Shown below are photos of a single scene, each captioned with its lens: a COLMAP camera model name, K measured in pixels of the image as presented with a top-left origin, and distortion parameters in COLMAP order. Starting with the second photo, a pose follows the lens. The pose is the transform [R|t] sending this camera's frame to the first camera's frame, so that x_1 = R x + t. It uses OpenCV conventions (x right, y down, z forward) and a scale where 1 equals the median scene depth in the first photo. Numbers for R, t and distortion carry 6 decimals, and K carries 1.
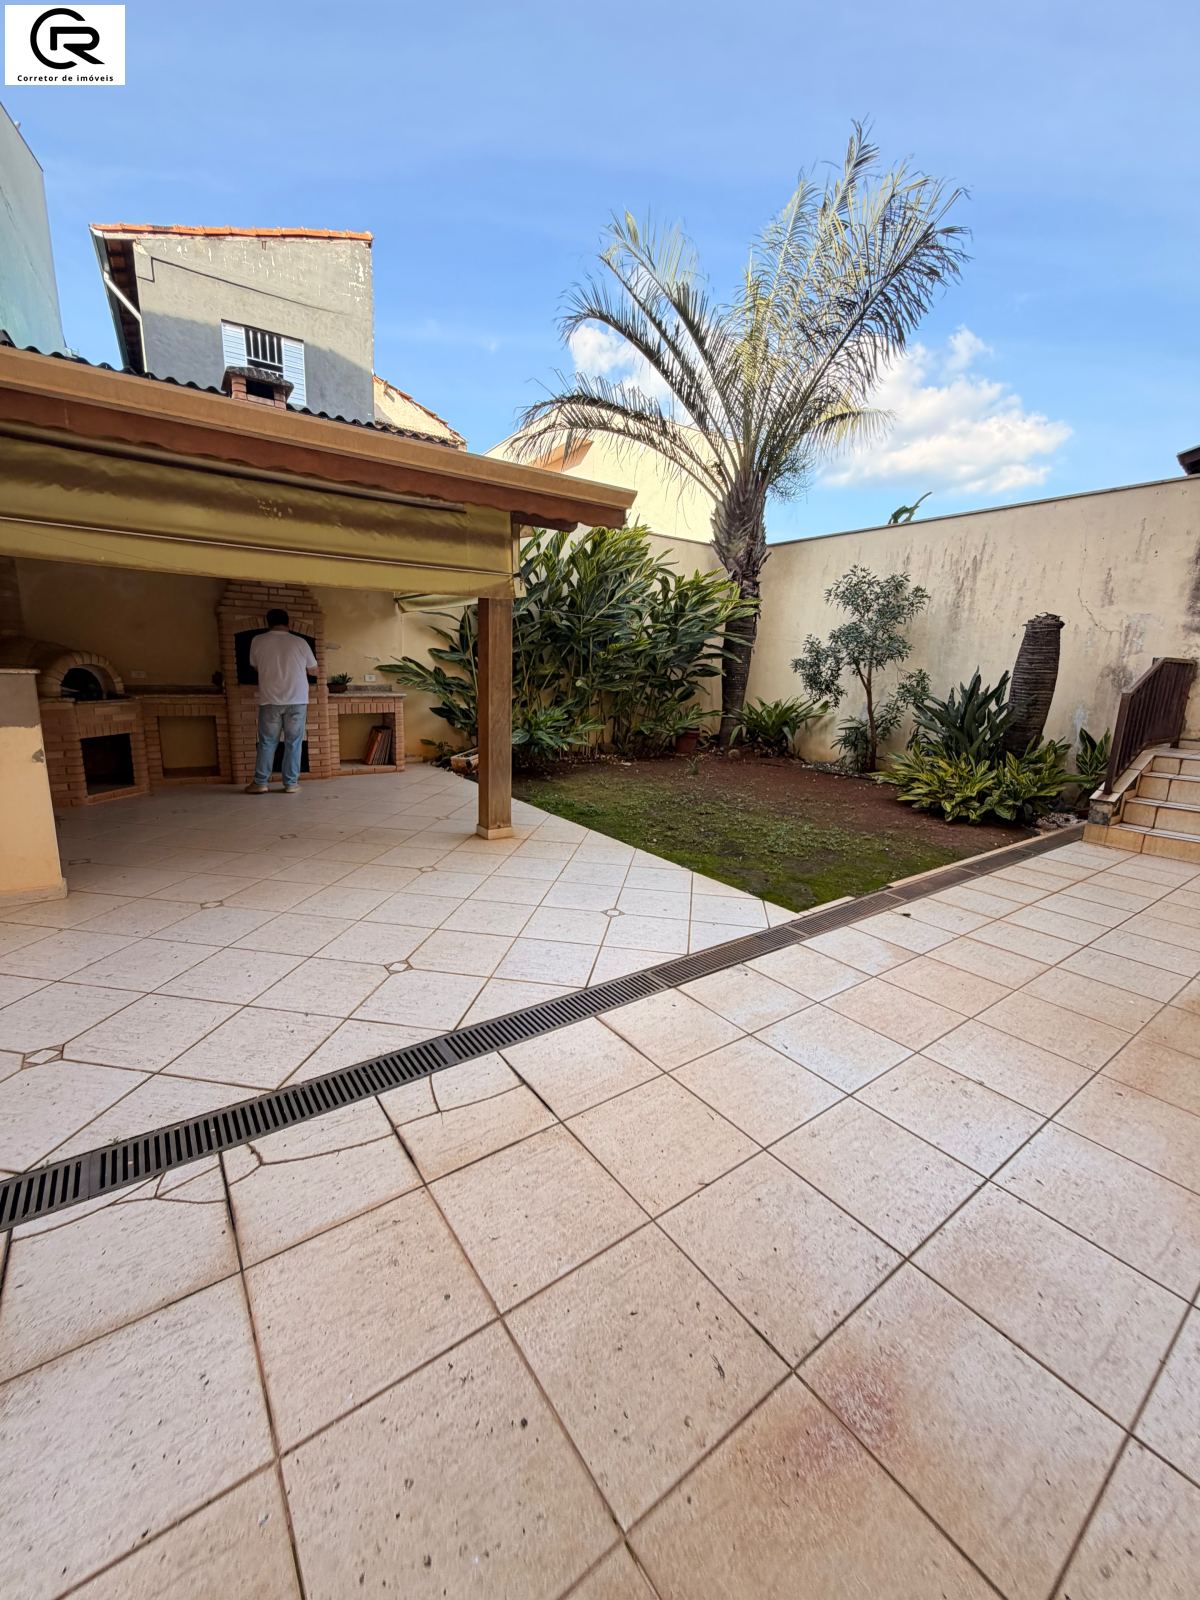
lens RADIAL K [[632.0, 0, 600.0], [0, 632.0, 800.0], [0, 0, 1]] dist [-0.000588, -0.003266]
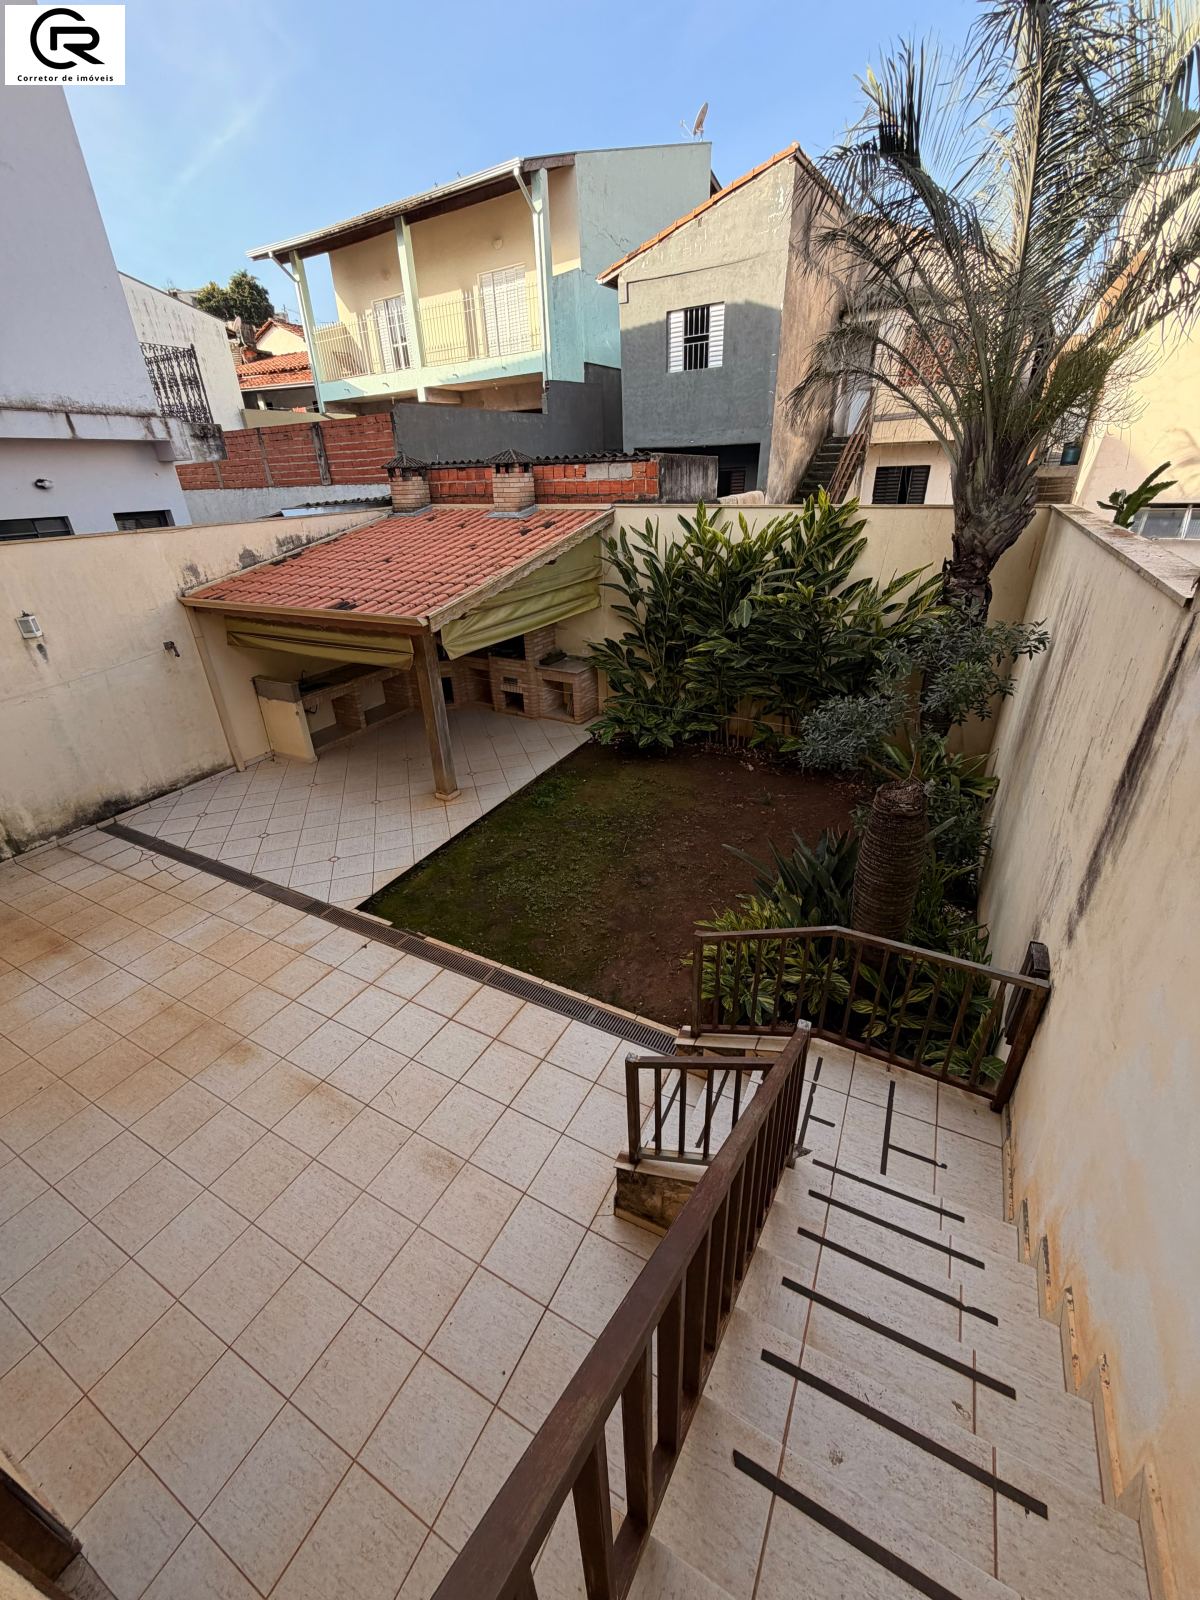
lens RADIAL K [[632.0, 0, 600.0], [0, 632.0, 800.0], [0, 0, 1]] dist [-0.000588, -0.003266]
pose [[0.425473, 0.363942, -0.828565, 1.792124], [-0.140119, 0.931022, 0.336994, -0.715465], [0.894058, -0.027284, 0.447119, 0.799493]]
